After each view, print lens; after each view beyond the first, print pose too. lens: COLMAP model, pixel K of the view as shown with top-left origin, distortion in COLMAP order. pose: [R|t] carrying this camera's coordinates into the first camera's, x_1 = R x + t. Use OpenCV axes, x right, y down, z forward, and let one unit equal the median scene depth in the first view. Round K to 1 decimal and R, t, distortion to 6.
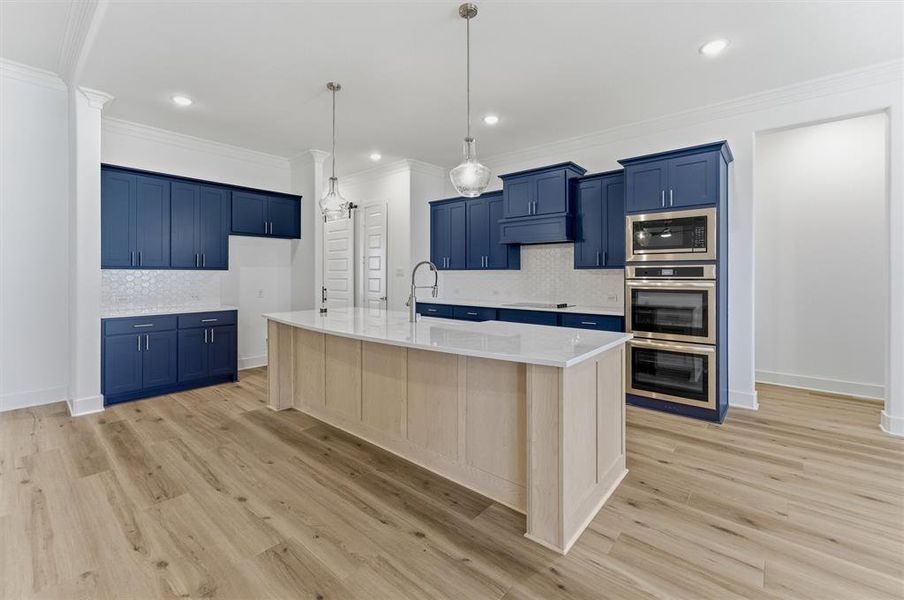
lens RADIAL K [[380.4, 0, 452.9], [0, 380.4, 273.7], [0, 0, 1]] dist [-0.000188, -0.000077]
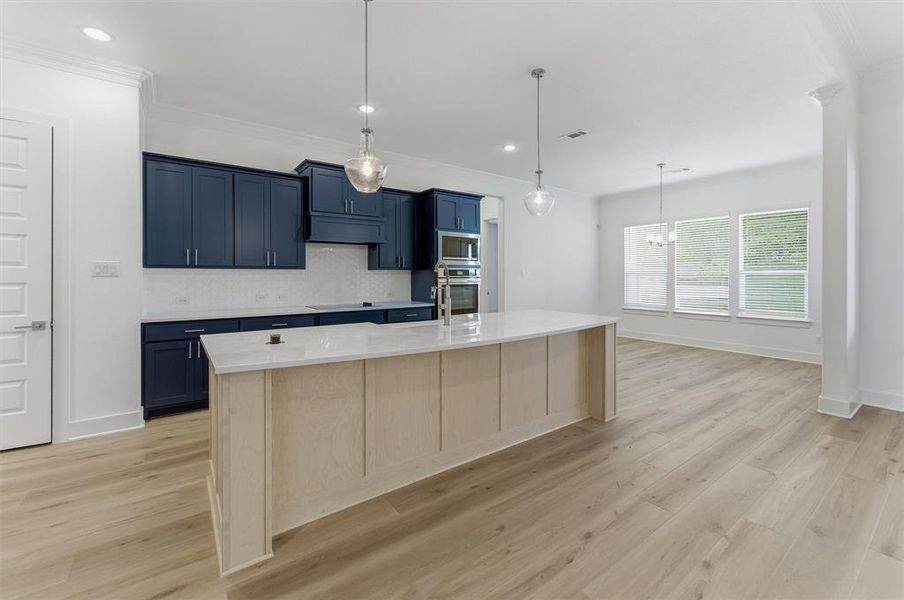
lens RADIAL K [[380.4, 0, 452.9], [0, 380.4, 273.7], [0, 0, 1]] dist [-0.000188, -0.000077]
pose [[0.233913, -0.000363, 0.972257, -1.114230], [-0.002980, 0.999995, 0.001090, -0.004205], [-0.972253, -0.003152, 0.233911, 0.832723]]
